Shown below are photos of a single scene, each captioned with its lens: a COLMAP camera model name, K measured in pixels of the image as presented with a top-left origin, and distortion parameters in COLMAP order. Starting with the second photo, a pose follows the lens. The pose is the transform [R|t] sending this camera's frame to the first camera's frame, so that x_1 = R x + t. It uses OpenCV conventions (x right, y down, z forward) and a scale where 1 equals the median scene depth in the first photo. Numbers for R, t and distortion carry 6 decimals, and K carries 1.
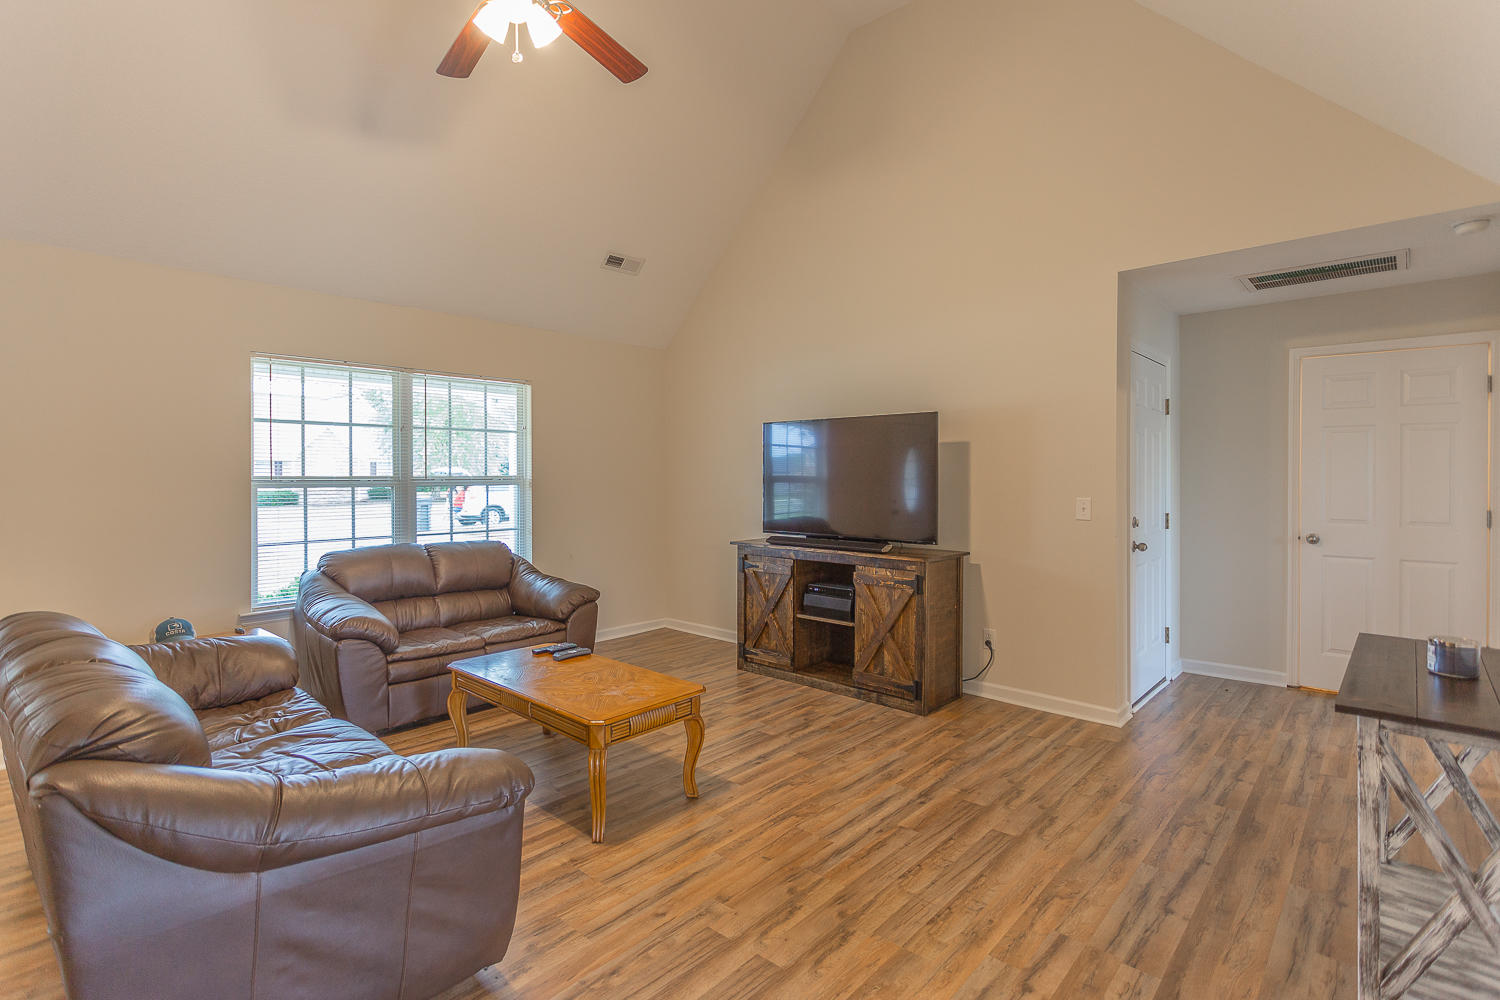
lens RADIAL K [[724.1, 0, 726.6], [0, 724.1, 458.0], [0, 0, 1]] dist [0.002055, 0.000484]
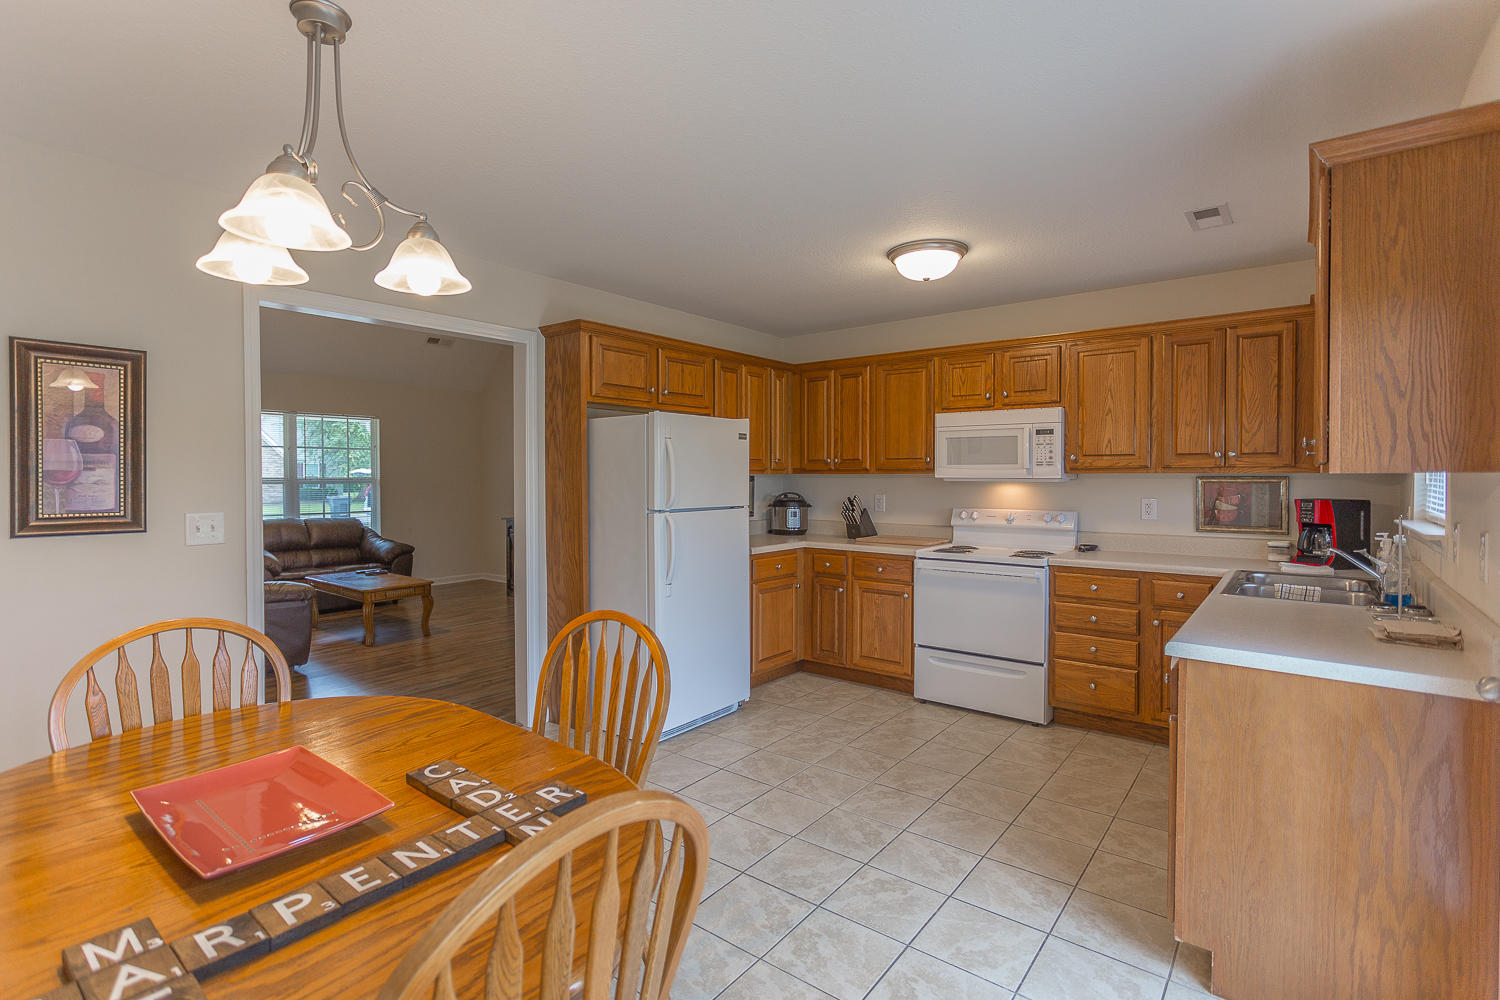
lens RADIAL K [[724.1, 0, 750.4], [0, 724.1, 497.2], [0, 0, 1]] dist [0.002055, 0.000484]
pose [[0.997637, -0.001853, 0.068682, 0.454772], [-0.001824, 0.998570, 0.053434, -0.018067], [-0.068683, -0.053433, 0.996207, -0.661754]]
